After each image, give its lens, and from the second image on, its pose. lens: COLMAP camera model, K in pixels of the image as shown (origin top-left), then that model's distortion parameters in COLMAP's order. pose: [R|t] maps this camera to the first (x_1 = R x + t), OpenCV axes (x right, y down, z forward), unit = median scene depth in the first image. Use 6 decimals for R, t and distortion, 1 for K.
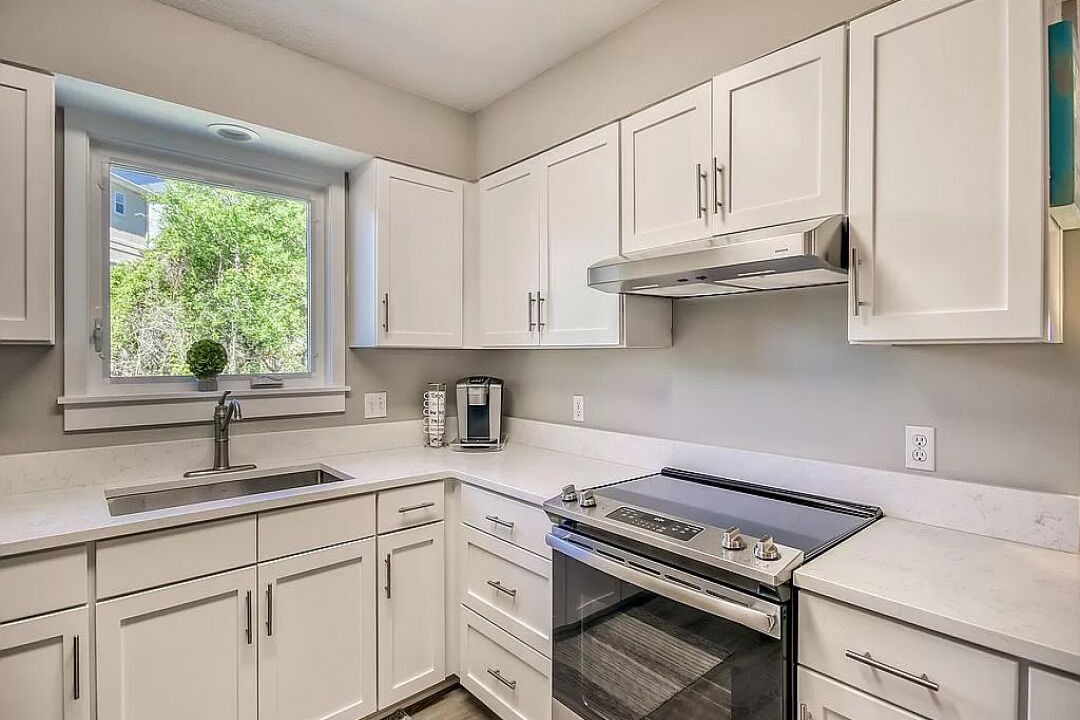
lens RADIAL K [[537.8, 0, 536.0], [0, 537.8, 356.4], [0, 0, 1]] dist [0.001398, 0.000051]
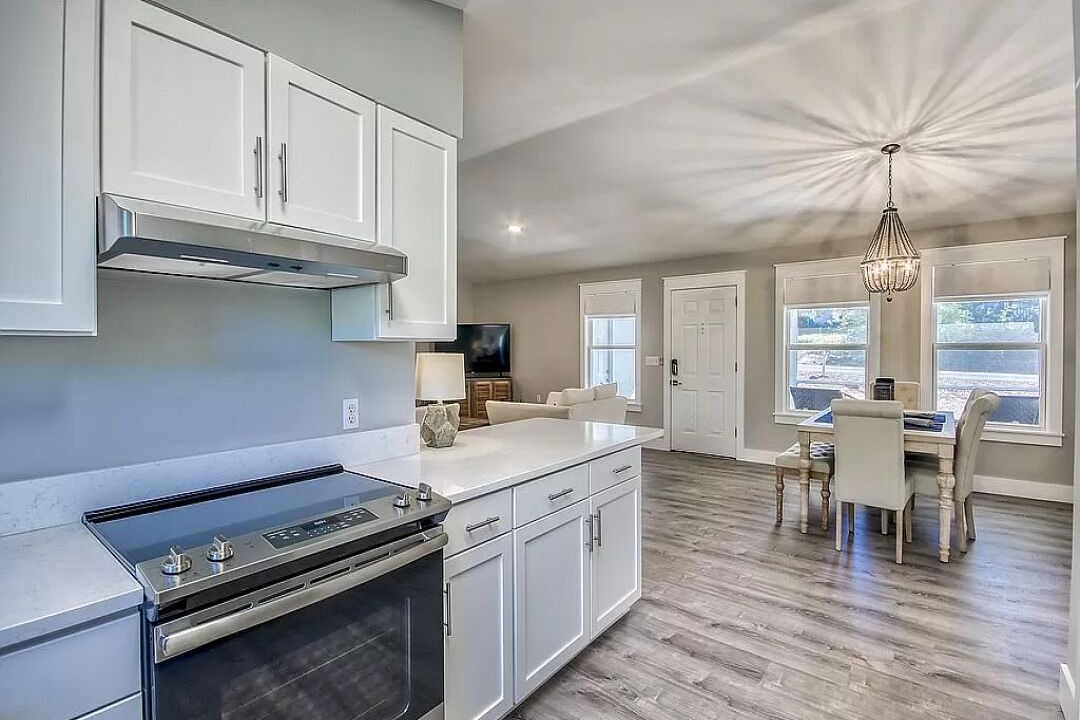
lens RADIAL K [[491.9, 0, 533.5], [0, 491.9, 360.7], [0, 0, 1]] dist [-0.000793, 0.000242]
pose [[-0.171993, -0.021178, 0.984870, -0.681035], [-0.001006, 0.999772, 0.021323, 0.001415], [-0.985098, 0.002676, -0.171975, 0.781200]]
